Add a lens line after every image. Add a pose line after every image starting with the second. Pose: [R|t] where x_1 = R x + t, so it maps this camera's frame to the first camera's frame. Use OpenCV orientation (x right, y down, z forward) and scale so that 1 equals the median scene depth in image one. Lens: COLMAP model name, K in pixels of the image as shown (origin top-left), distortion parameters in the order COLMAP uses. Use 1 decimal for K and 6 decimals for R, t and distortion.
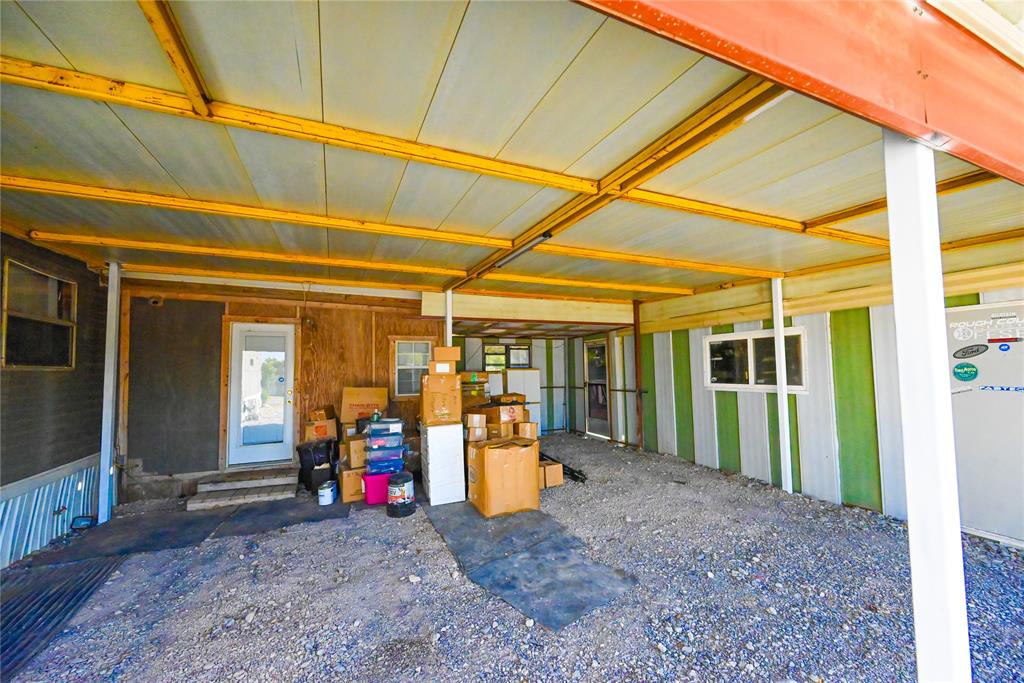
lens RADIAL K [[396.7, 0, 514.2], [0, 396.7, 346.0], [0, 0, 1]] dist [-0.002109, -0.000279]
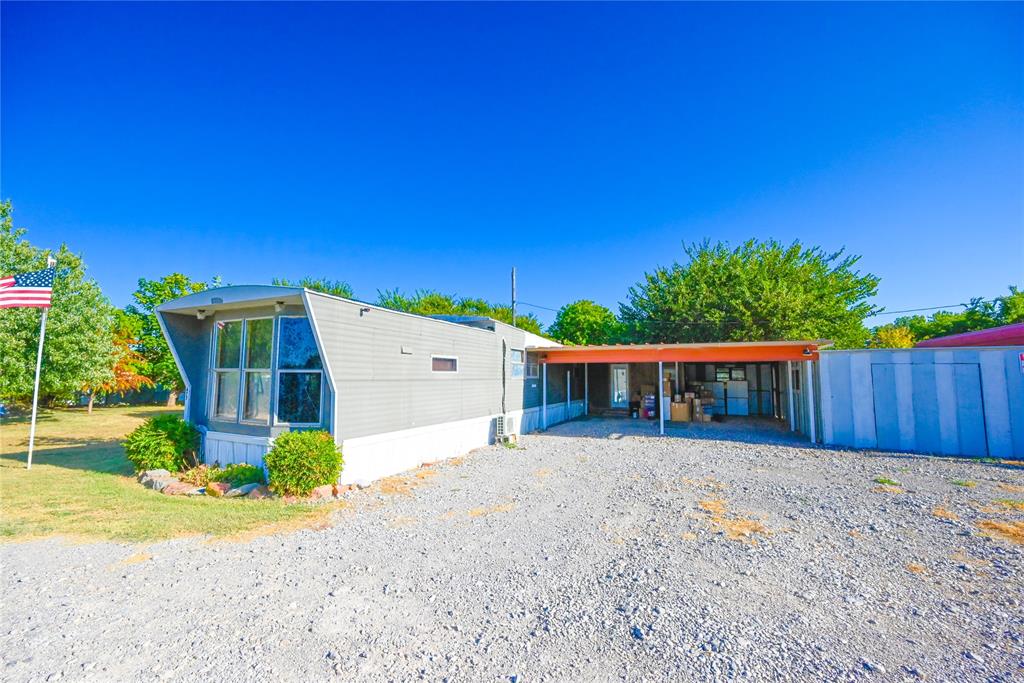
lens RADIAL K [[396.7, 0, 514.2], [0, 396.7, 346.0], [0, 0, 1]] dist [-0.002109, -0.000279]
pose [[0.643583, -0.042770, -0.764181, 1.326285], [0.027168, 0.999085, -0.033037, -0.126920], [0.764894, 0.000501, 0.644156, -1.783162]]
